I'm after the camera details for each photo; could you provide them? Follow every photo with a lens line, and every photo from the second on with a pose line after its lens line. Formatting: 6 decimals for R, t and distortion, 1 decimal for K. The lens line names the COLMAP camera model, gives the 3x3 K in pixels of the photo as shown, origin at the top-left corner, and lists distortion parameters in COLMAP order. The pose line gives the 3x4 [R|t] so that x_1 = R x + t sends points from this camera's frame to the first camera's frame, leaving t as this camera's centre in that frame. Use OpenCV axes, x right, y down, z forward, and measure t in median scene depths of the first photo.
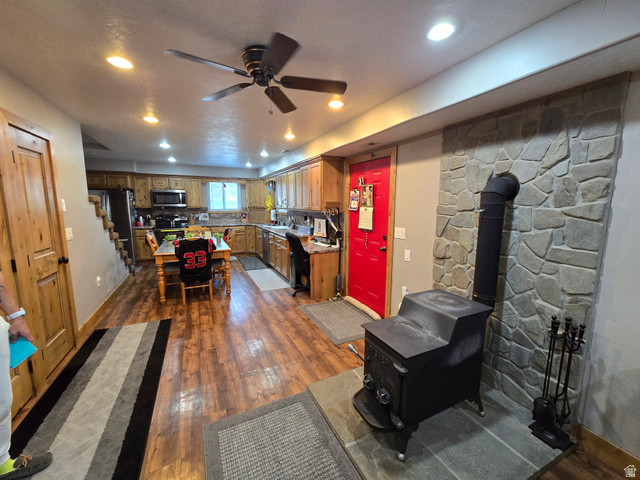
lens RADIAL K [[264.4, 0, 322.5], [0, 264.4, 240.1], [0, 0, 1]] dist [0.000723, 0.000416]
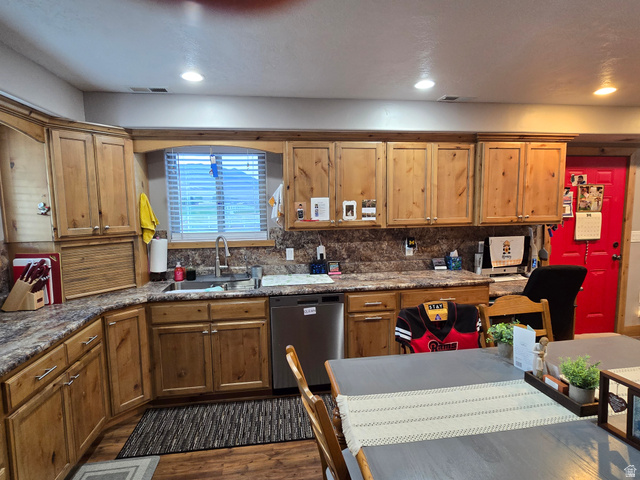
lens RADIAL K [[350.7, 0, 320.0], [0, 350.7, 240.0], [0, 0, 1]] dist [0.000131, 0.000571]
pose [[0.294760, -0.104651, 0.949824, -0.970578], [0.149338, 0.986816, 0.062382, -0.203414], [-0.943830, 0.123457, 0.306502, 1.285007]]
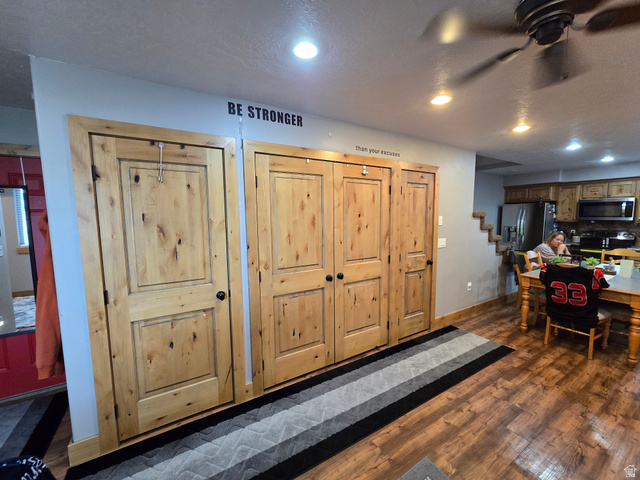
lens RADIAL K [[262.1, 0, 320.0], [0, 262.1, 240.0], [0, 0, 1]] dist [-0.000097, 0.000164]
pose [[0.101263, 0.089455, -0.990830, 0.163874], [-0.128062, 0.988836, 0.076187, -0.039834], [0.986583, 0.119173, 0.111588, 0.189636]]
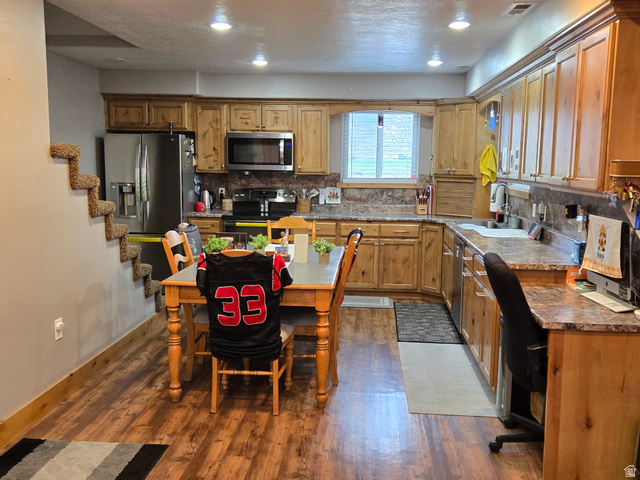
lens RADIAL K [[636.7, 0, 323.2], [0, 636.7, 247.3], [0, 0, 1]] dist [0.082490, -0.022503]
pose [[0.867317, 0.073786, -0.492257, 0.086928], [-0.078661, 0.996843, 0.010825, -0.030680], [0.491501, 0.029333, 0.870383, 0.210452]]
